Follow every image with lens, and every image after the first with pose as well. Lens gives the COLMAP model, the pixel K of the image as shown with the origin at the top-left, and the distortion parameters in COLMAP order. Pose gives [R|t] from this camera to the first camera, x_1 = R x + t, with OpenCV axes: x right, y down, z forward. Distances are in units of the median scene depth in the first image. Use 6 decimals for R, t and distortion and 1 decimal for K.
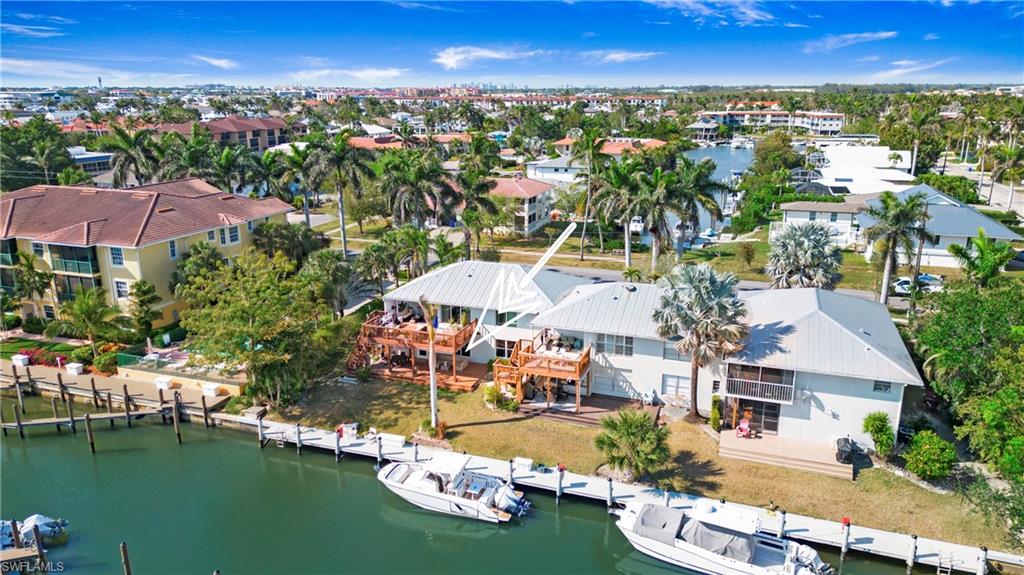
lens RADIAL K [[717.1, 0, 512.4], [0, 717.1, 269.1], [0, 0, 1]] dist [0.060946, 0.003149]
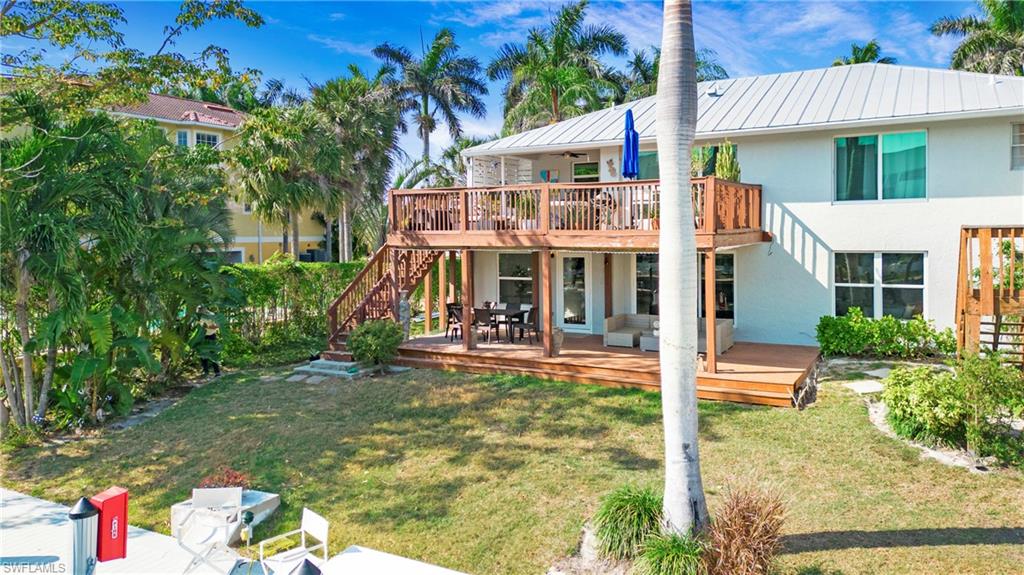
lens RADIAL K [[708.0, 0, 512.0], [0, 708.0, 287.5], [0, 0, 1]] dist [0.058421, -0.006627]
pose [[0.984385, 0.027272, -0.173904, -0.109138], [-0.055517, 0.985604, -0.159694, 0.181351], [0.167046, 0.166855, 0.971728, 0.786895]]
